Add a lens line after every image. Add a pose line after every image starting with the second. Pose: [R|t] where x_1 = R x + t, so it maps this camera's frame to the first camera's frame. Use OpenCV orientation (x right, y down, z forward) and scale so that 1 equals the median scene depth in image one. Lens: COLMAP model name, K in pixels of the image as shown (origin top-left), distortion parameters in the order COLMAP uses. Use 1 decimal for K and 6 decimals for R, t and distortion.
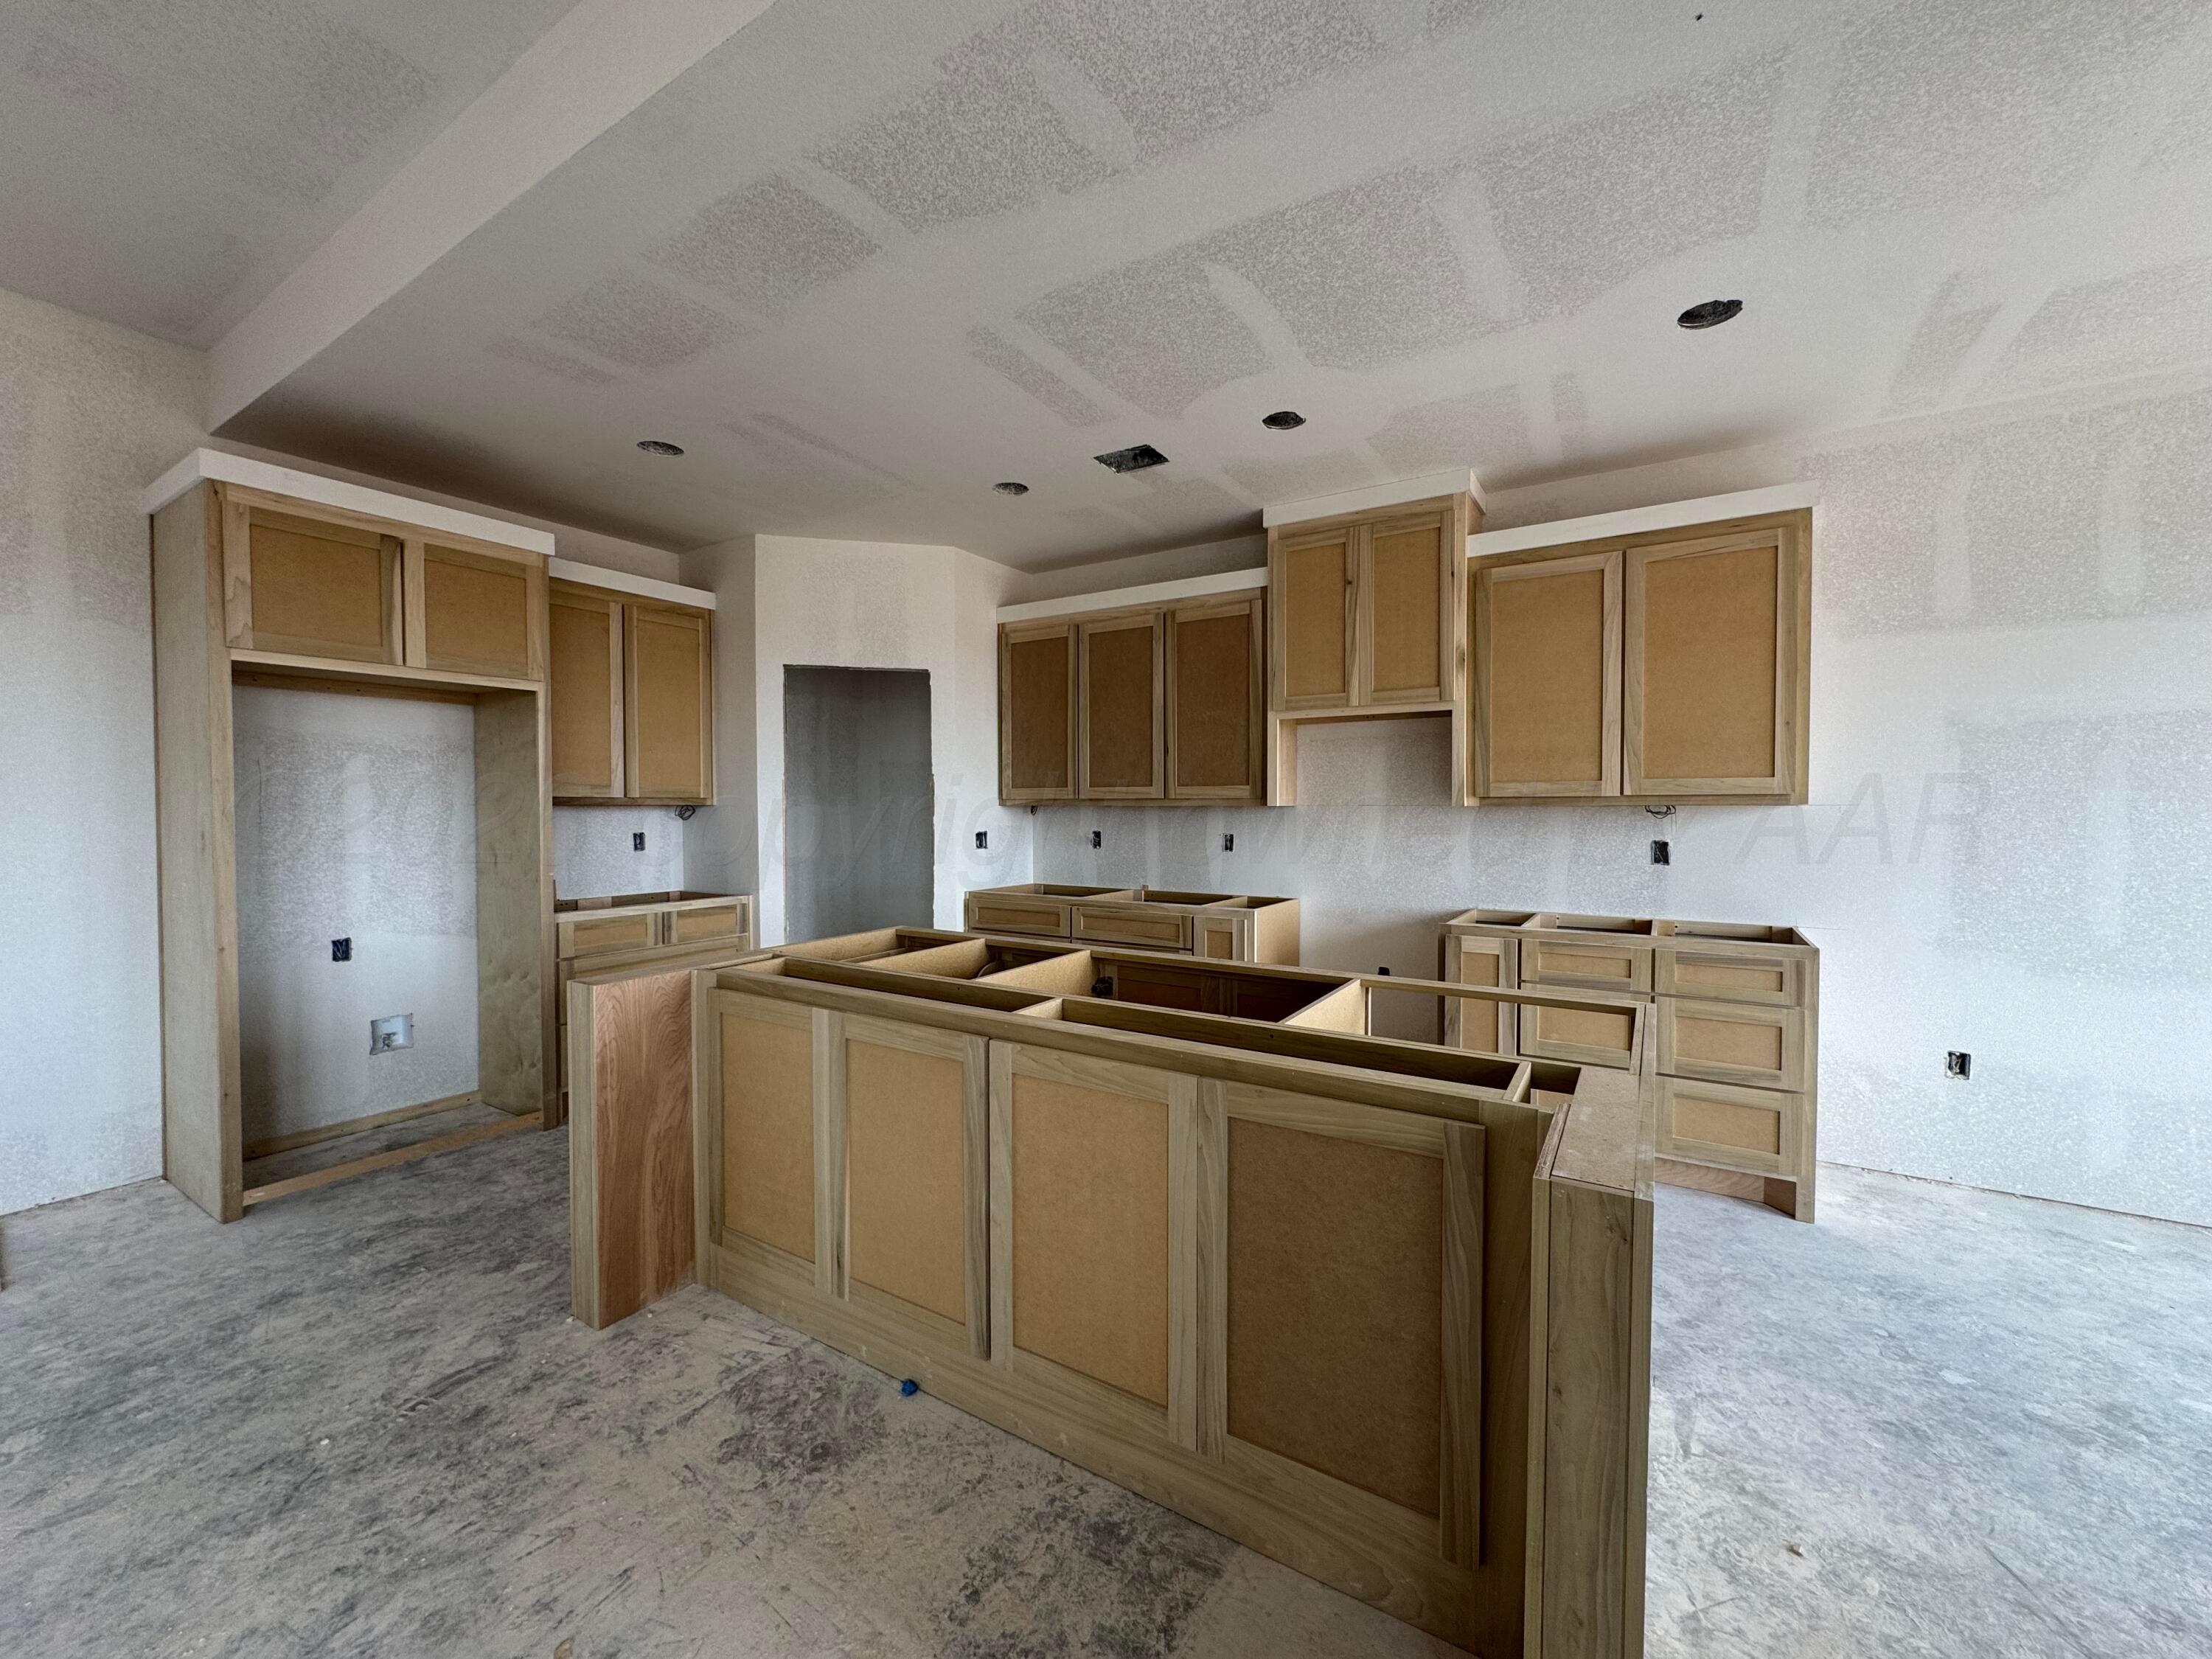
lens RADIAL K [[879.7, 0, 1107.2], [0, 879.7, 826.4], [0, 0, 1]] dist [-0.002280, 0.000078]
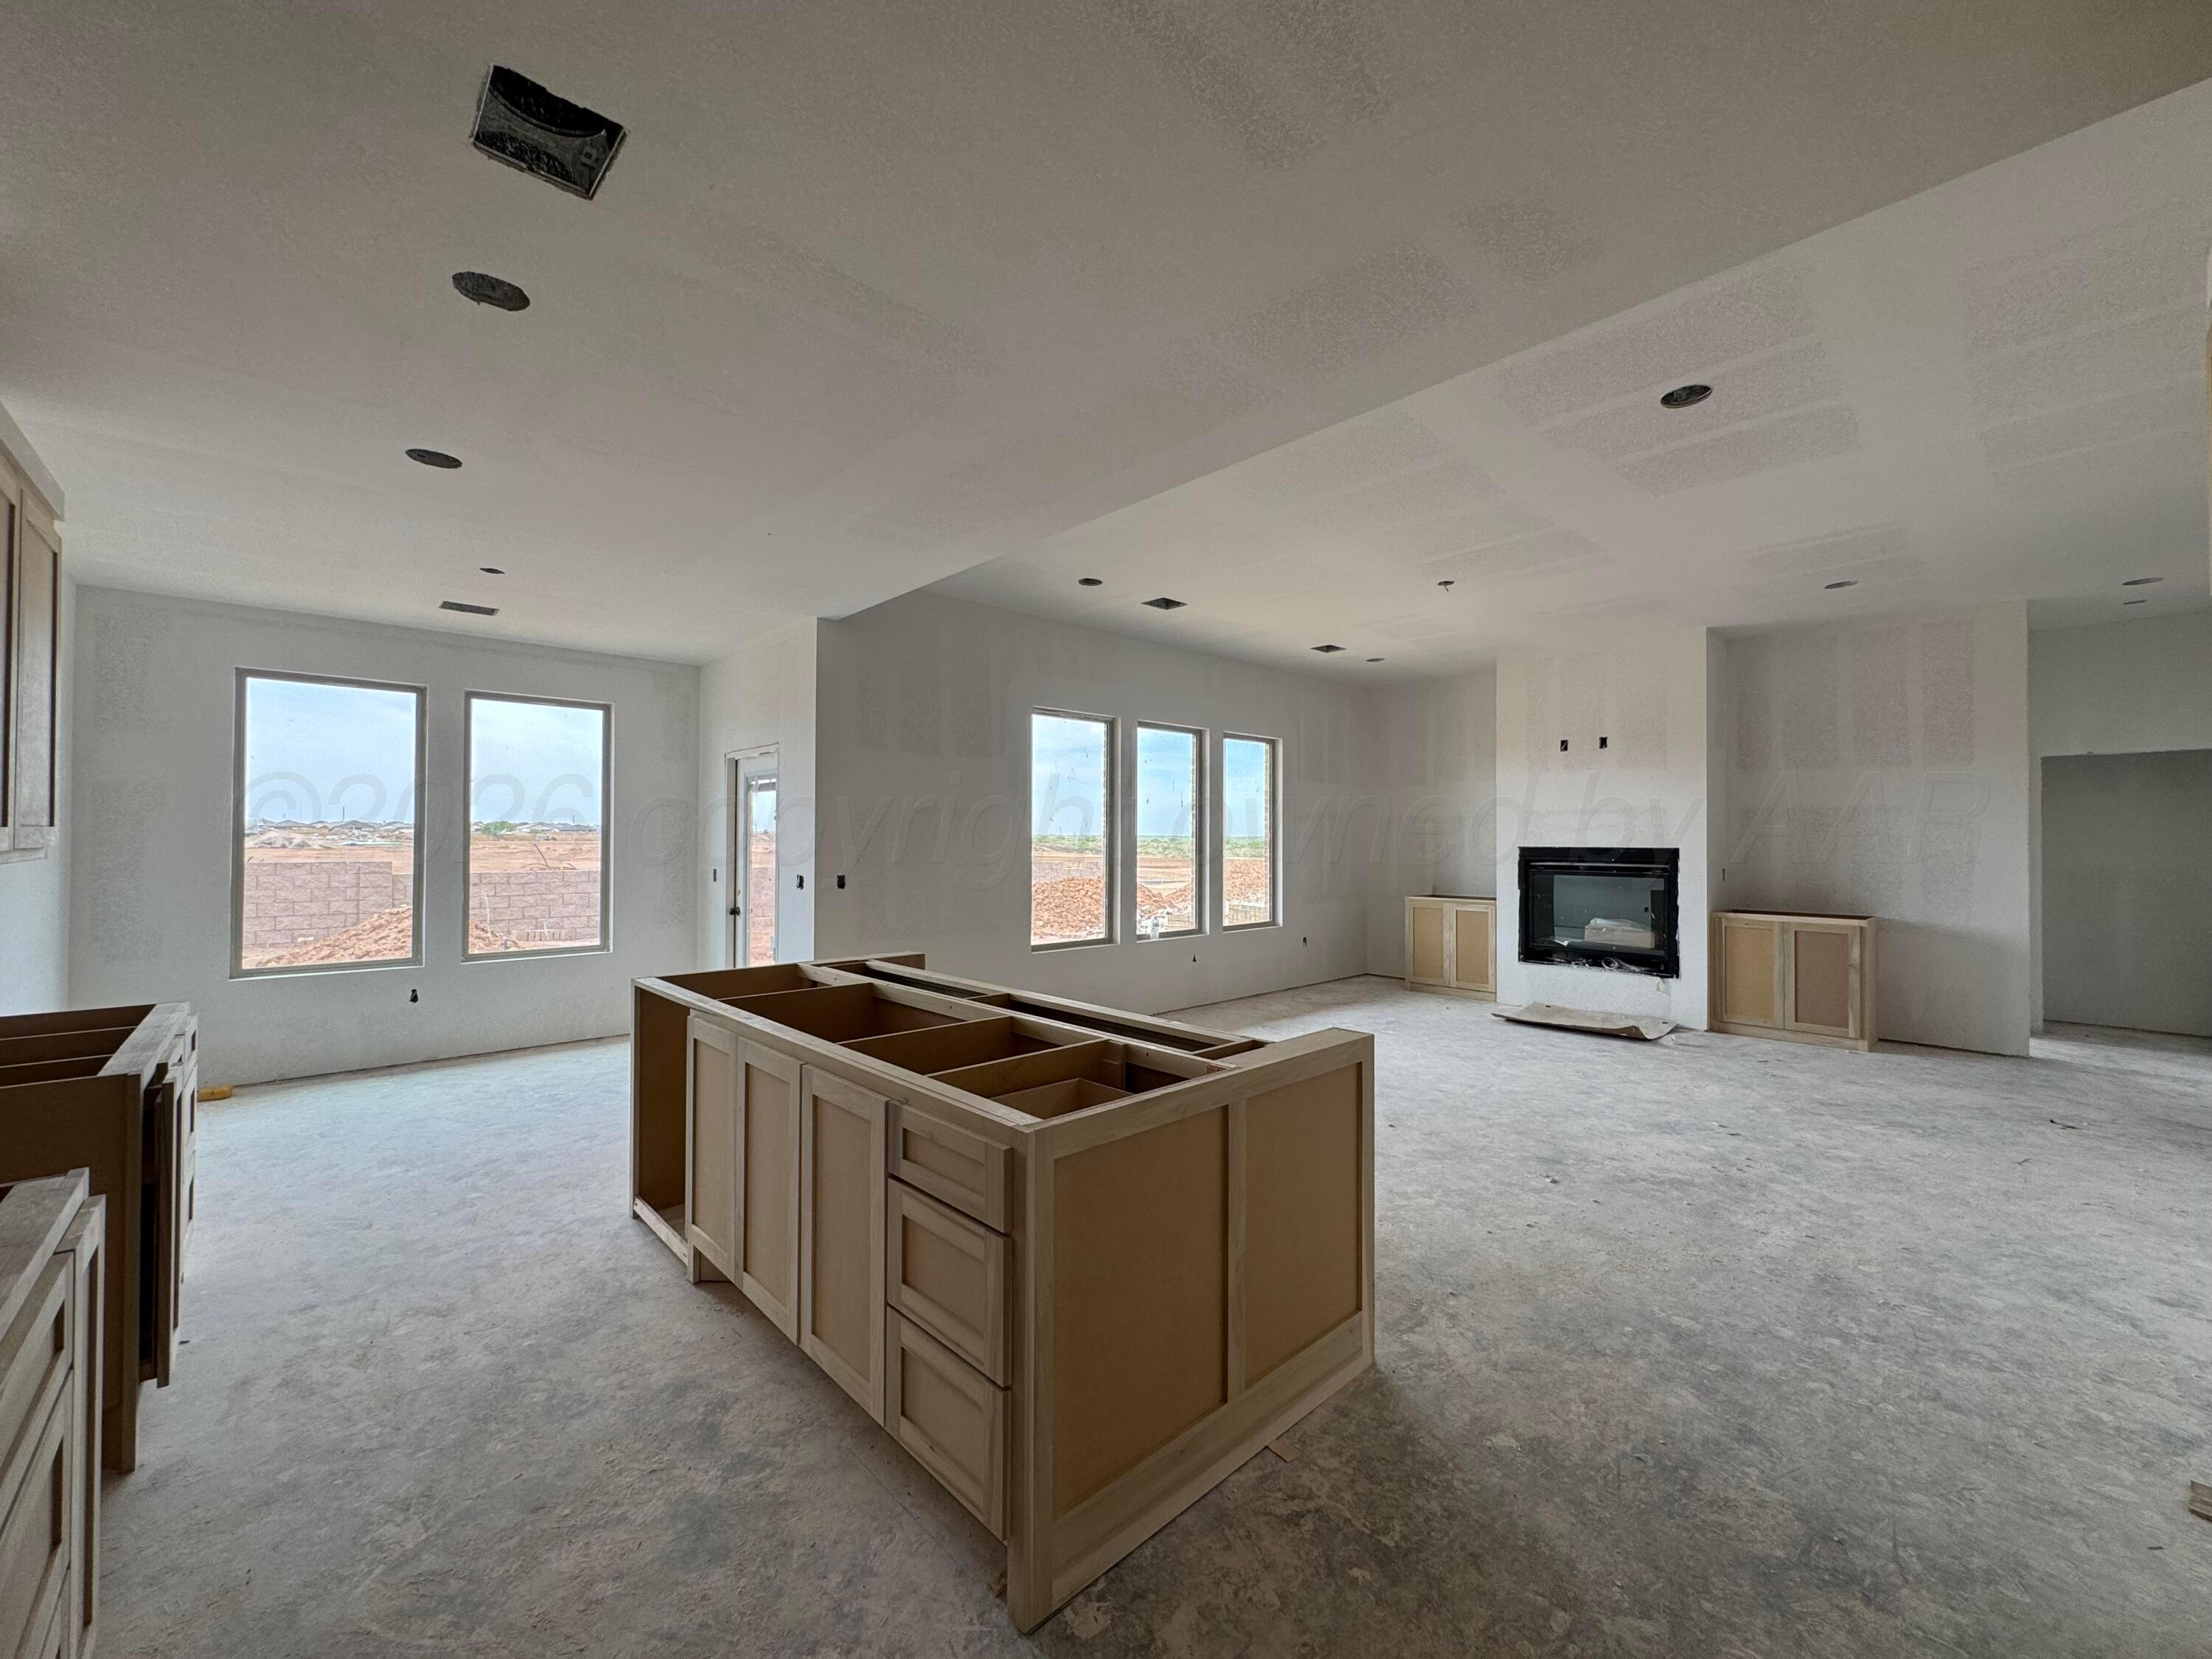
lens RADIAL K [[879.7, 0, 1107.2], [0, 879.7, 826.4], [0, 0, 1]] dist [-0.002280, 0.000078]
pose [[-0.968029, 0.001186, 0.250835, -0.426004], [0.003793, 0.999944, 0.009910, -0.061937], [-0.250809, 0.010544, -0.967979, 1.559425]]
